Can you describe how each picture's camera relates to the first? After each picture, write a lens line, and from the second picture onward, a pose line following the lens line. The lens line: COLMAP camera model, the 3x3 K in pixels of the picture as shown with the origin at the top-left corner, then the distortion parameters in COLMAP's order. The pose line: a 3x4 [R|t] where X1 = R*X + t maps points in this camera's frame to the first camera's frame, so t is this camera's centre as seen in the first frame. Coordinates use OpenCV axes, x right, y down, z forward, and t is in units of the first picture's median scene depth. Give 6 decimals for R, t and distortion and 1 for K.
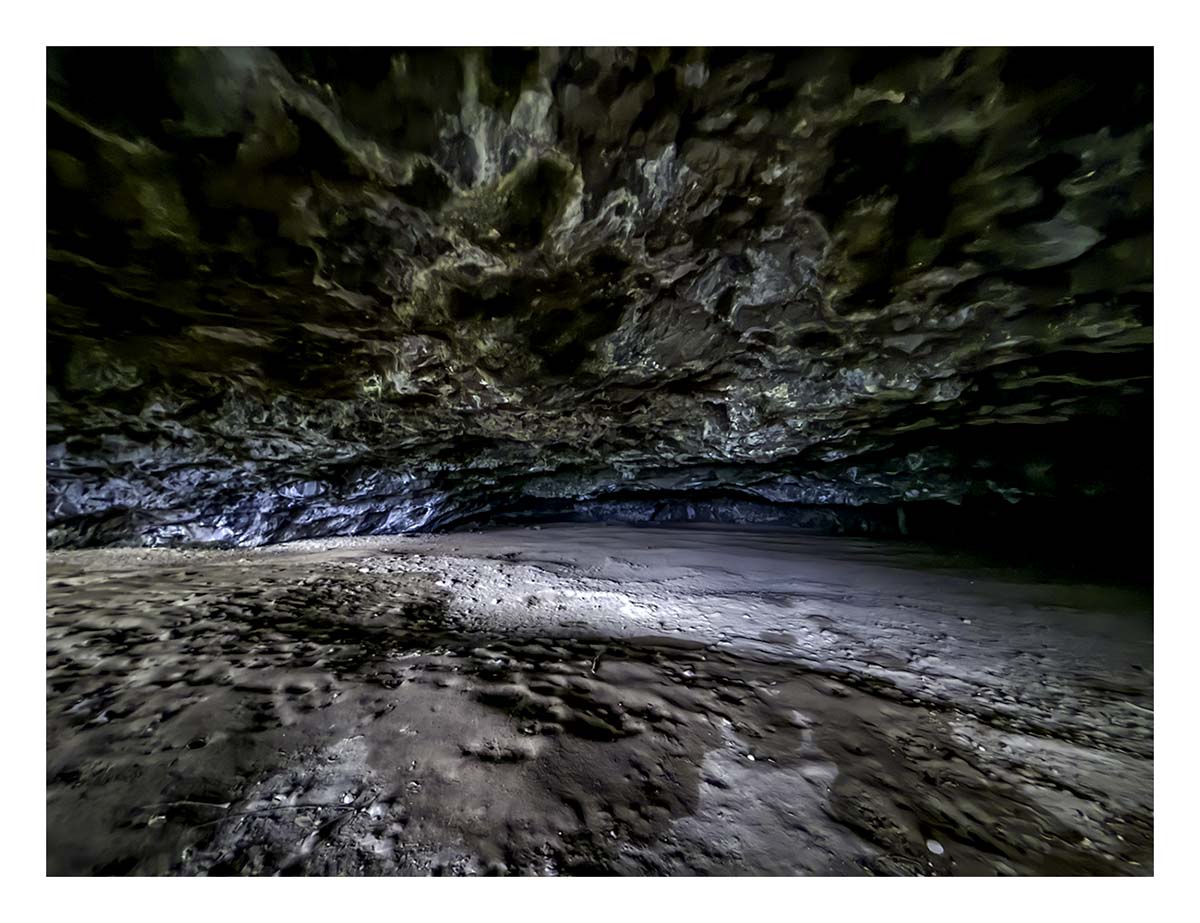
lens RADIAL K [[446.1, 0, 598.1], [0, 446.1, 462.4], [0, 0, 1]] dist [0.000550, 0.000179]
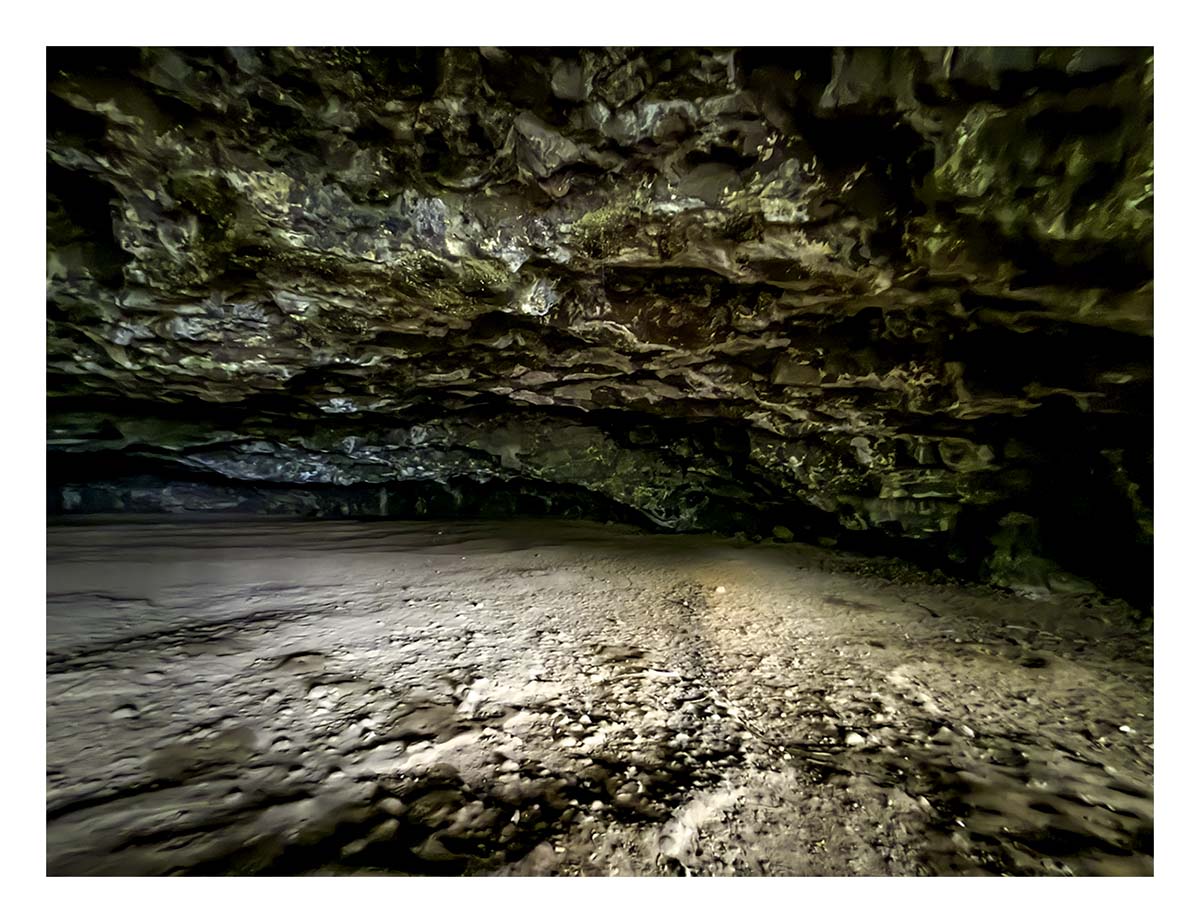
lens RADIAL K [[446.1, 0, 597.6], [0, 446.1, 458.6], [0, 0, 1]] dist [0.000550, 0.000179]
pose [[0.491449, 0.062445, 0.868665, 0.174316], [-0.083553, 0.996206, -0.024343, 0.076367], [-0.866889, -0.060617, 0.494802, 0.420801]]
